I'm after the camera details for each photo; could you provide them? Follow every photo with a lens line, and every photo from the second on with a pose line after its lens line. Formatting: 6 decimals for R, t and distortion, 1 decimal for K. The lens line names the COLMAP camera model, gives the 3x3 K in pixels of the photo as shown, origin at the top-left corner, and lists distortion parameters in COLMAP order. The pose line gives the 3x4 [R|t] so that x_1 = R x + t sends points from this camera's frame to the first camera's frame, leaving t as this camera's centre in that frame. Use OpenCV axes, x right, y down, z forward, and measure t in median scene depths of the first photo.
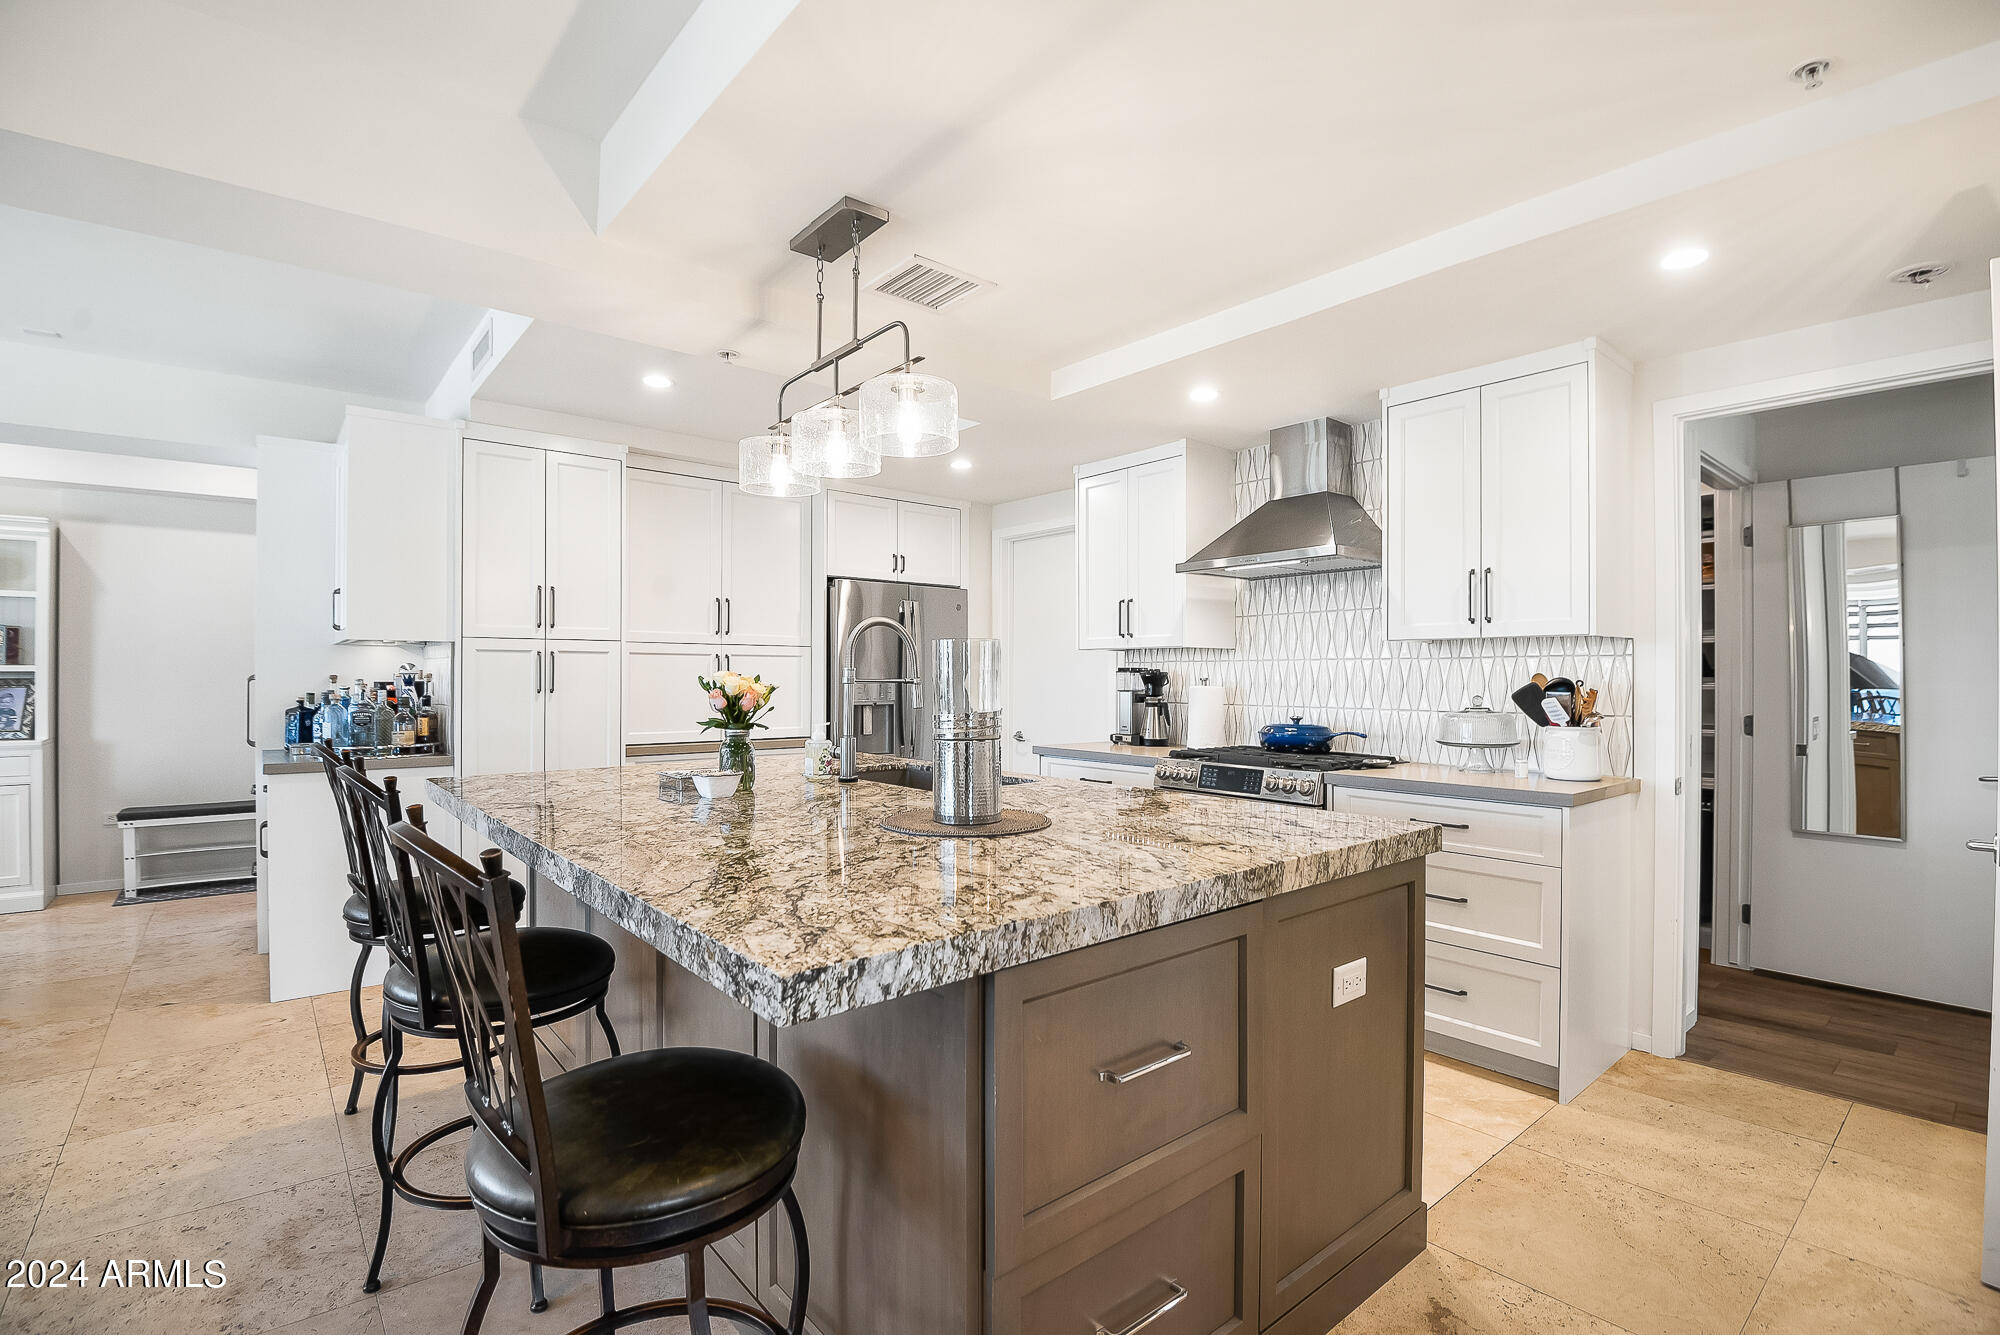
lens RADIAL K [[911.6, 0, 1018.7], [0, 911.6, 673.3], [0, 0, 1]] dist [-0.038684, -0.000322]
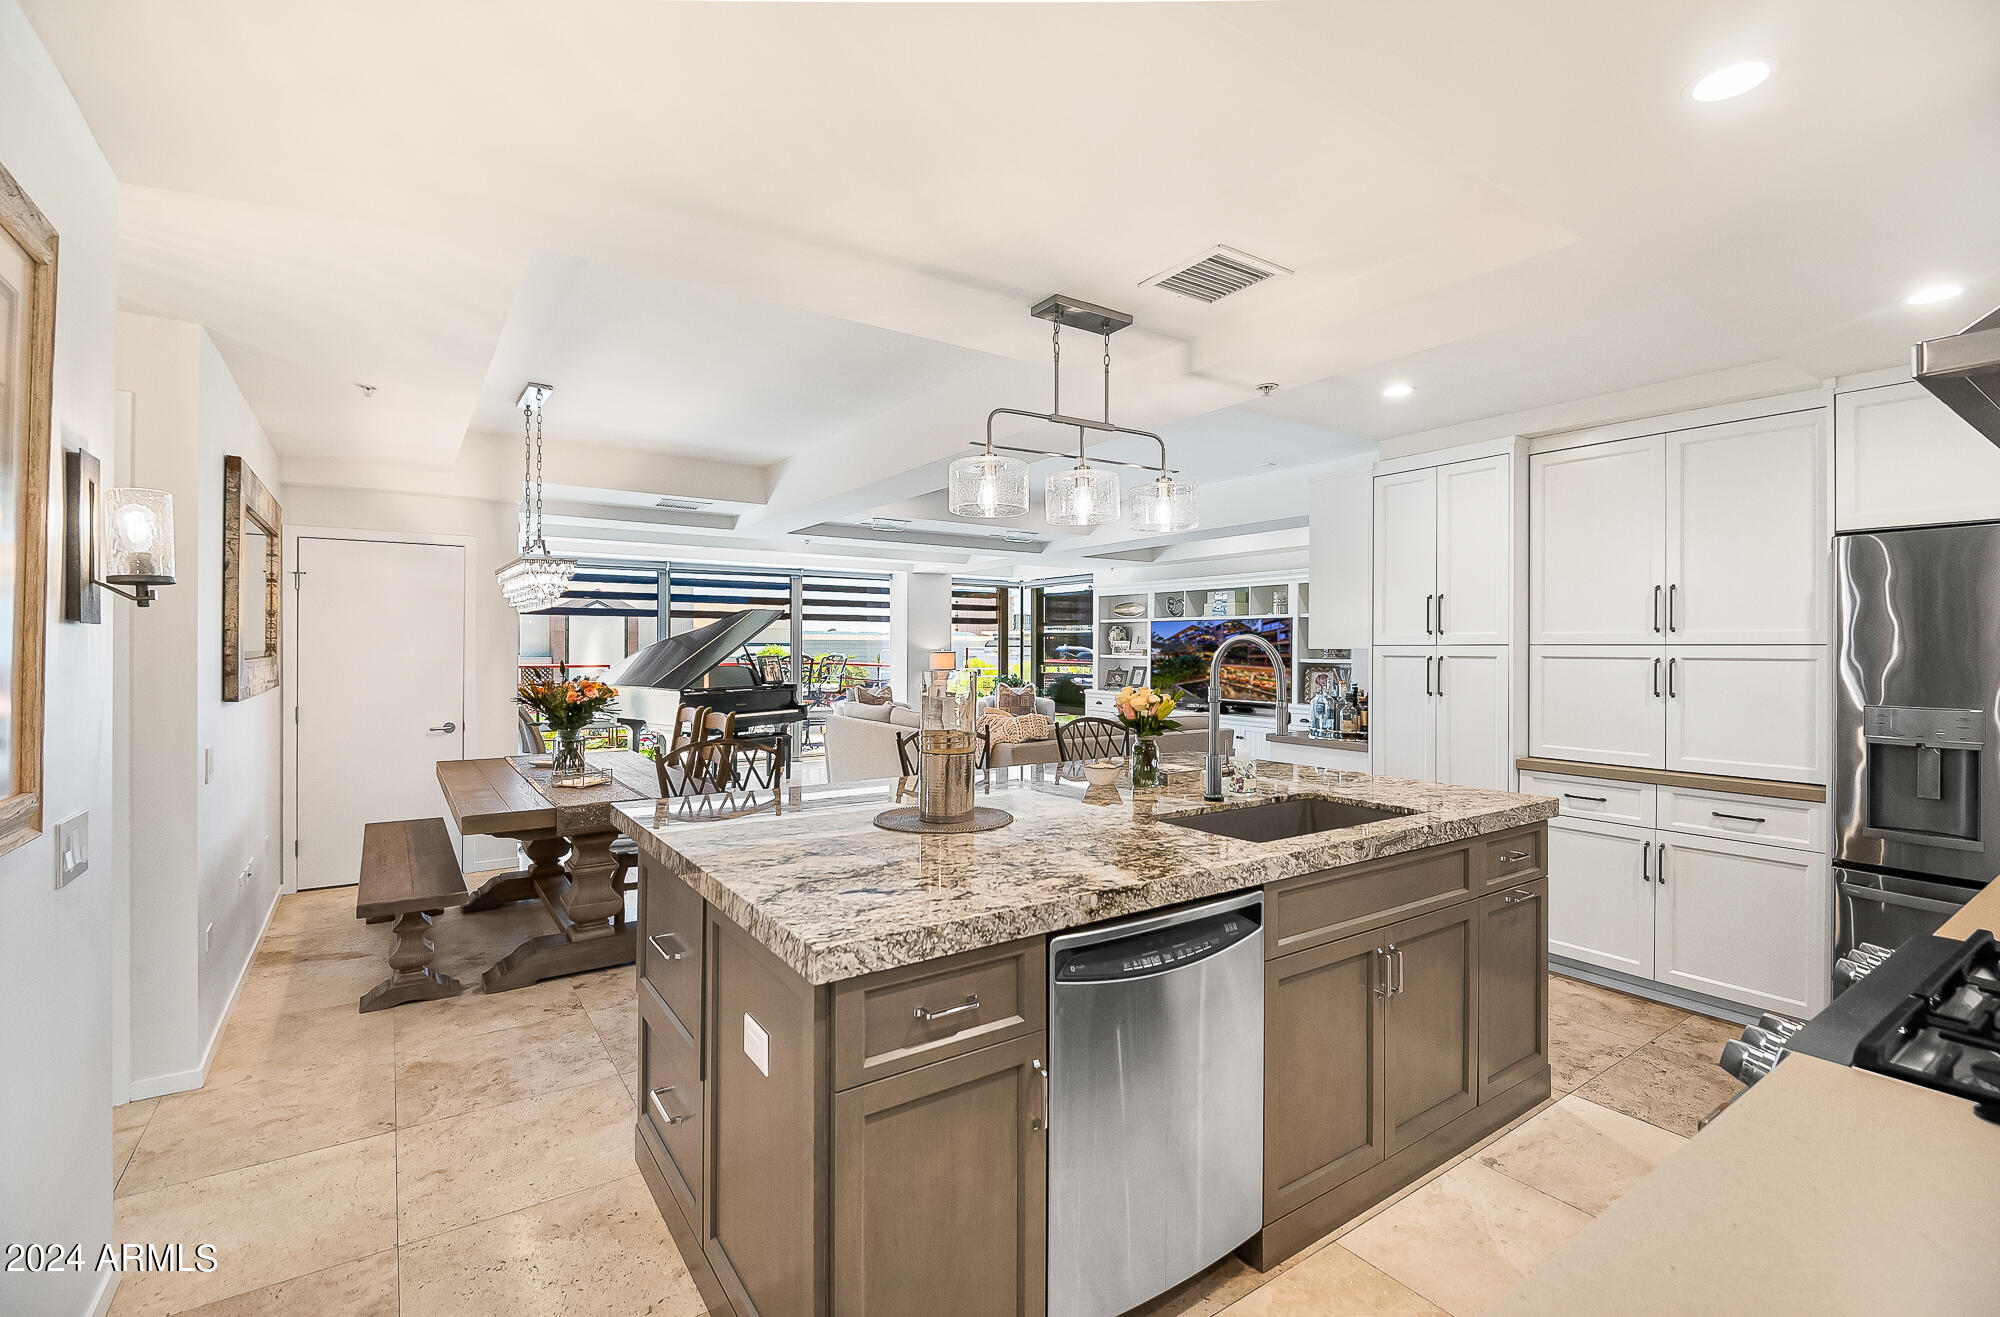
lens RADIAL K [[880.7, 0, 1000.0], [0, 880.7, 658.5], [0, 0, 1]] dist [0.002785, 0.000121]
pose [[-0.111556, 0.010385, -0.993704, 0.502474], [-0.001033, 0.999944, 0.010567, -0.028707], [0.993758, 0.002205, -0.111539, 0.539365]]
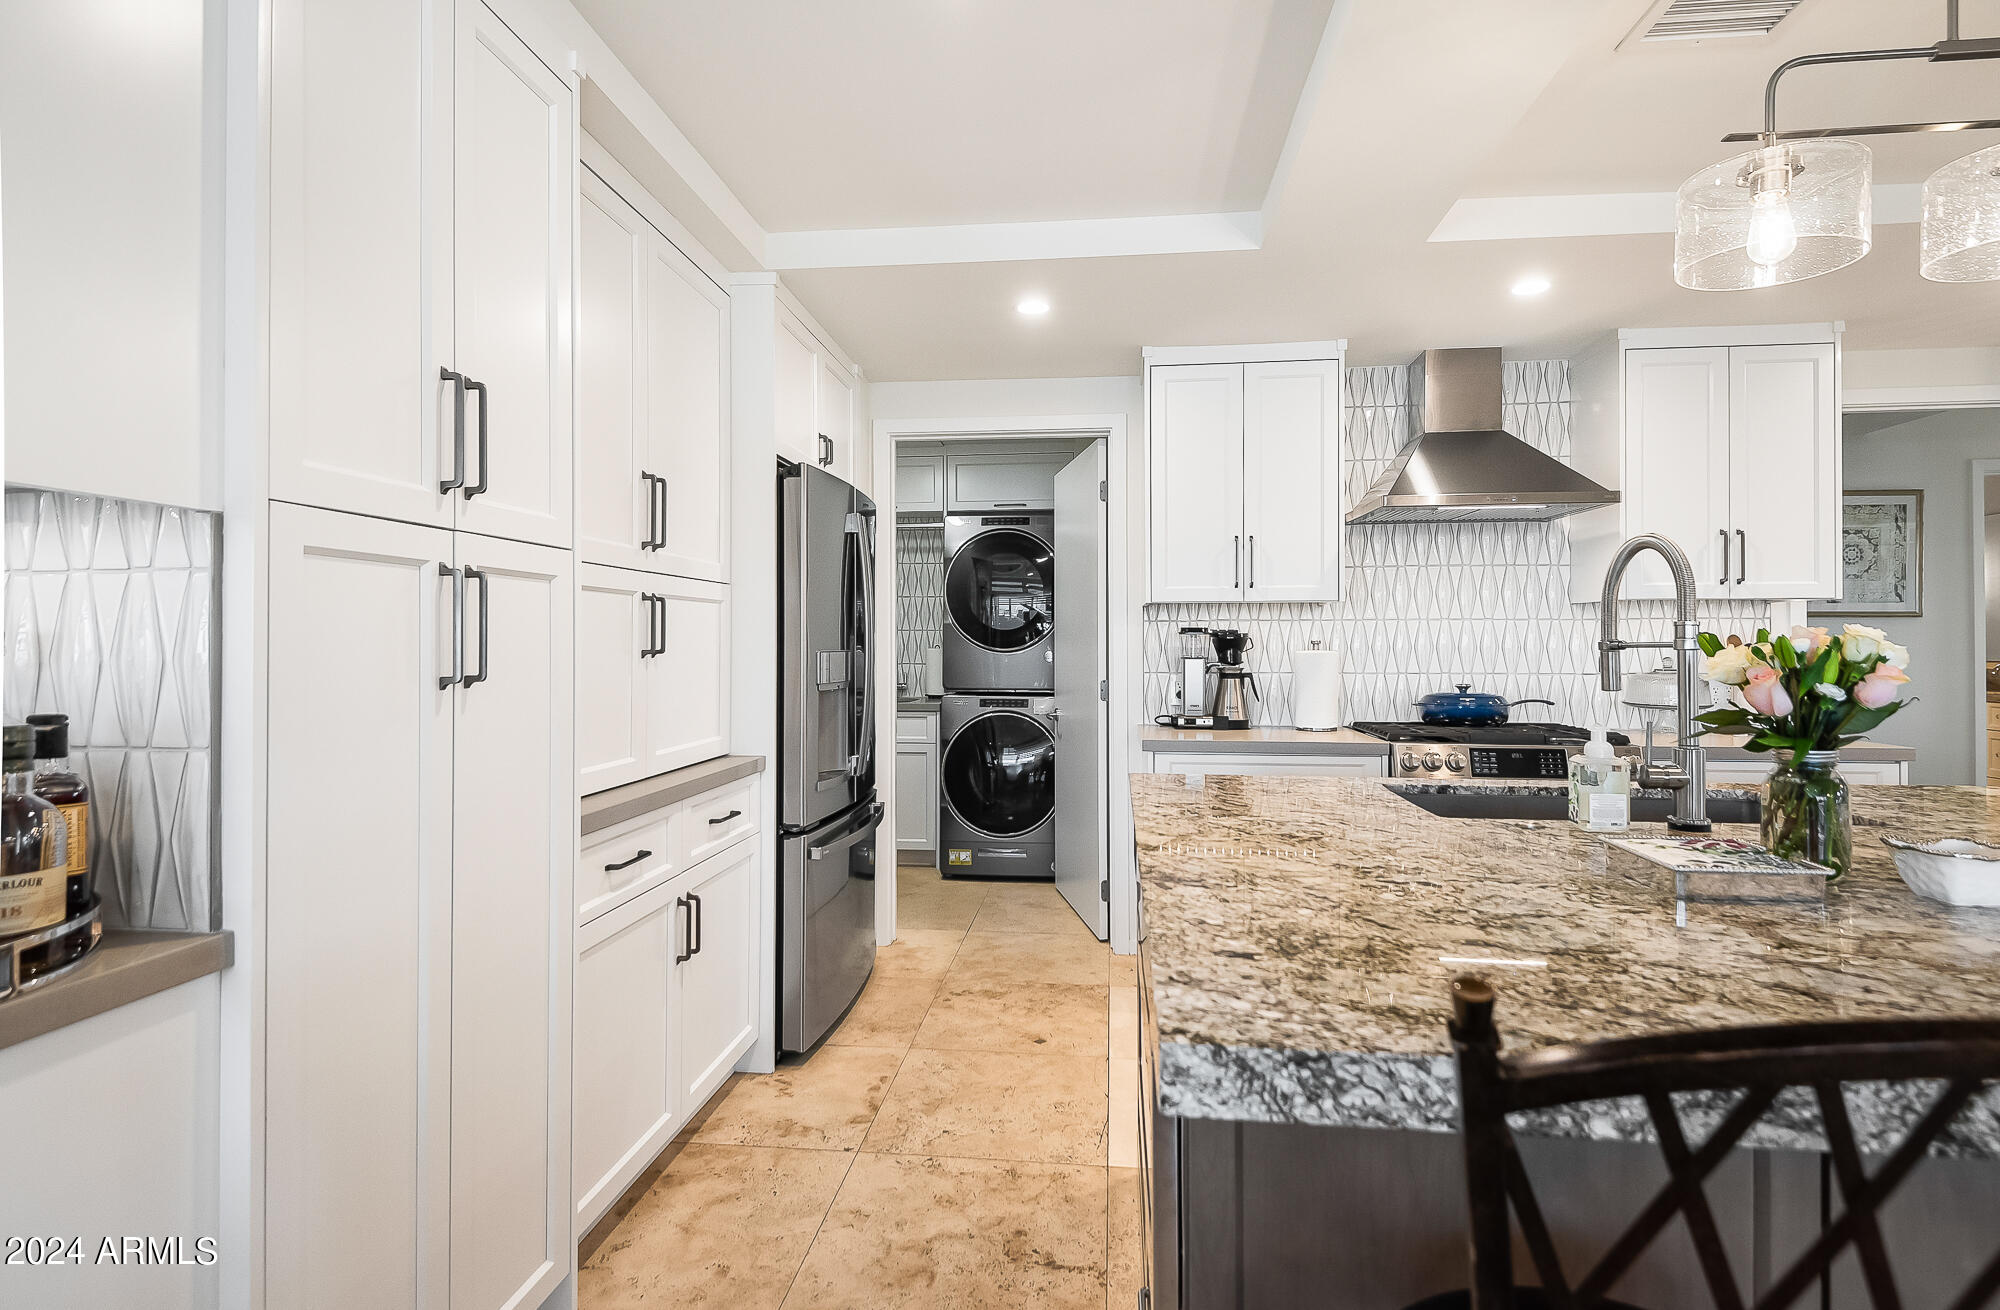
lens RADIAL K [[970.1, 0, 1014.1], [0, 970.1, 627.6], [0, 0, 1]] dist [0.001781, 0.000113]
pose [[0.729483, 0.007154, 0.683961, -0.549226], [0.000277, 0.999942, -0.010755, 0.002645], [-0.683998, 0.008035, 0.729439, 0.523828]]
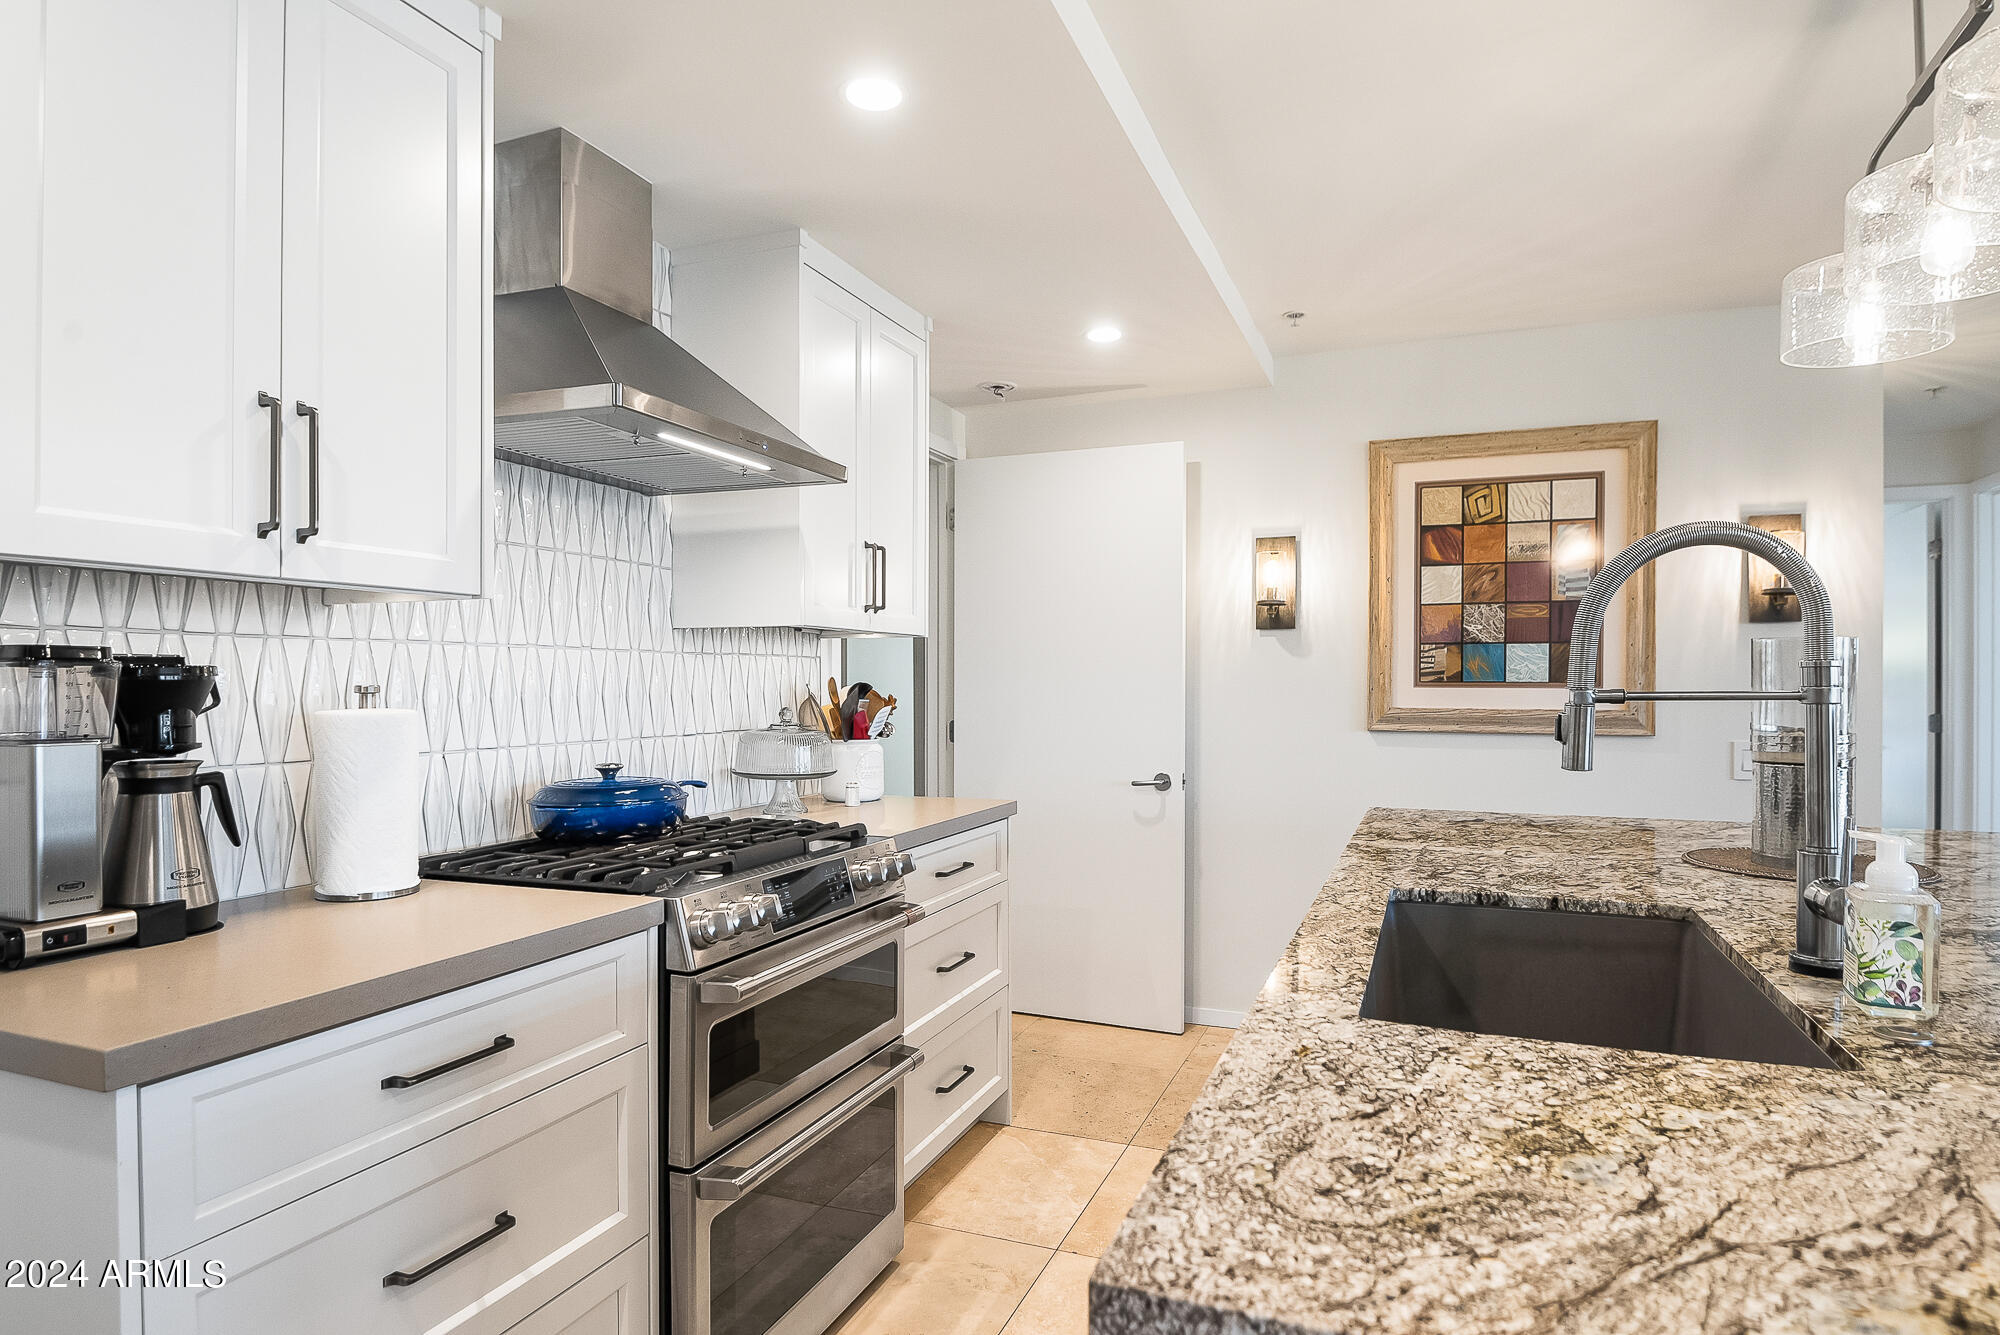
lens RADIAL K [[1110.5, 0, 996.7], [0, 1110.5, 688.2], [0, 0, 1]] dist [-0.000755, 0.000007]
pose [[-0.457219, -0.005510, 0.889337, -0.264722], [-0.001630, 0.999984, 0.005357, 0.003231], [-0.889353, 0.001000, -0.457220, 0.930263]]
